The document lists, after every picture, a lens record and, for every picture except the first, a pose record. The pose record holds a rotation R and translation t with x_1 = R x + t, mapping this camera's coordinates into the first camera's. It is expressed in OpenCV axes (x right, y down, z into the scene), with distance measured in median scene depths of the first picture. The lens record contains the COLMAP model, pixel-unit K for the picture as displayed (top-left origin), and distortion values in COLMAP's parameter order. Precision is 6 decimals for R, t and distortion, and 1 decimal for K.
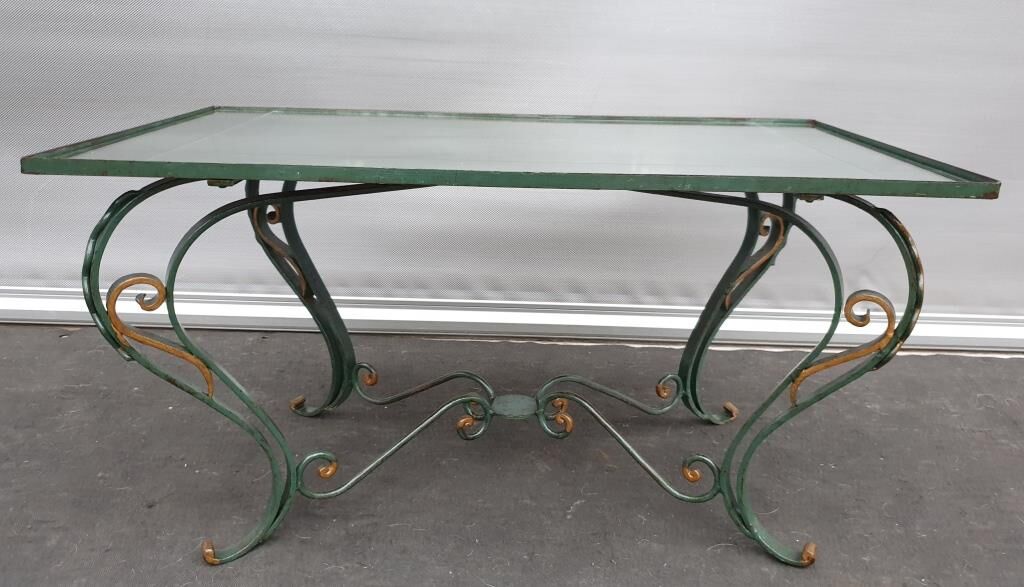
lens RADIAL K [[780.1, 0, 512.0], [0, 780.1, 293.5], [0, 0, 1]] dist [-0.000124, -0.000875]
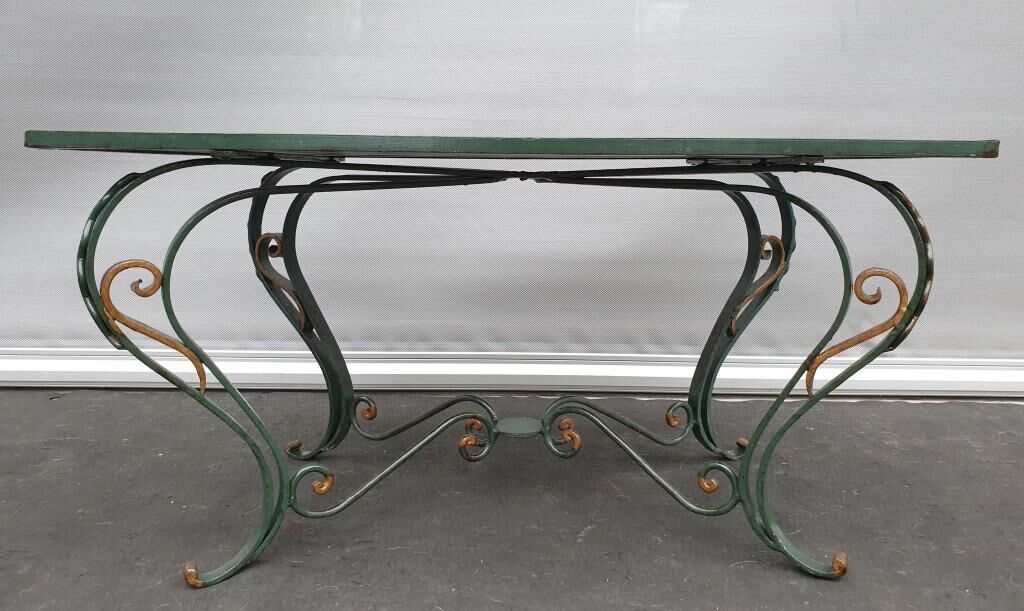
lens RADIAL K [[776.0, 0, 514.5], [0, 776.0, 297.3], [0, 0, 1]] dist [-0.000867, 0.014733]
pose [[0.999862, -0.016084, 0.004127, -0.004395], [0.016553, 0.985150, -0.170898, 0.161156], [-0.001317, 0.170943, 0.985280, 0.034404]]
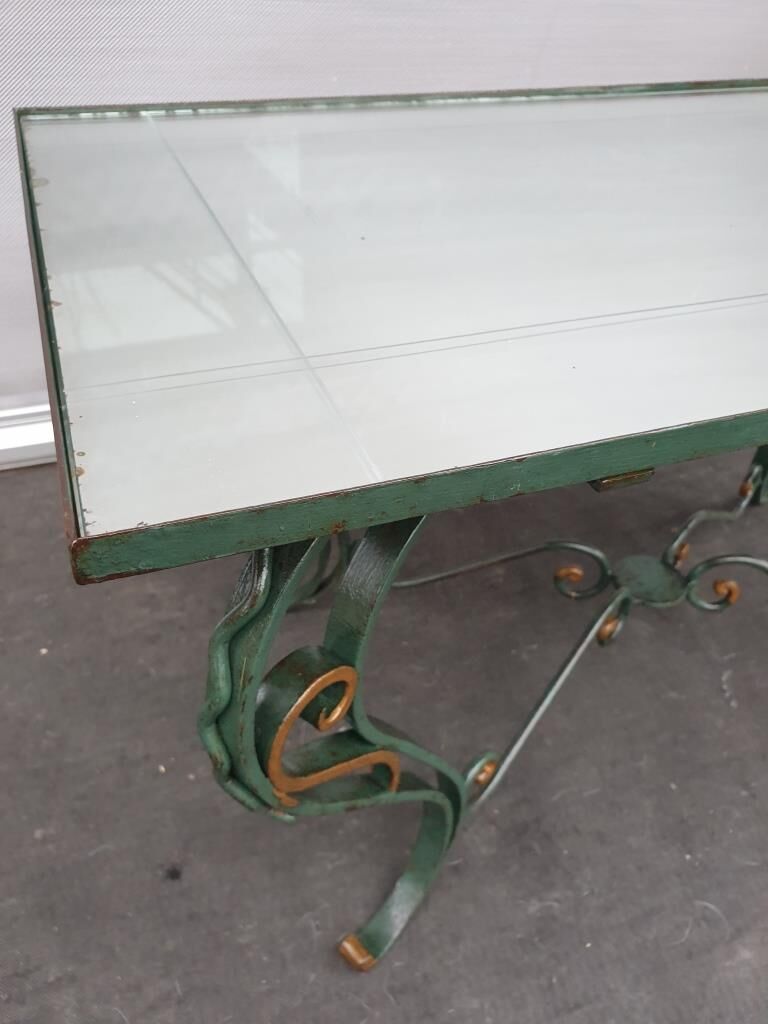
lens RADIAL K [[753.0, 0, 331.2], [0, 753.0, 514.0], [0, 0, 1]] dist [0.005387, 0.009270]
pose [[0.941281, -0.216863, 0.258766, -0.457702], [0.104445, 0.915876, 0.387637, -0.214694], [-0.321062, -0.337849, 0.884747, 0.551903]]
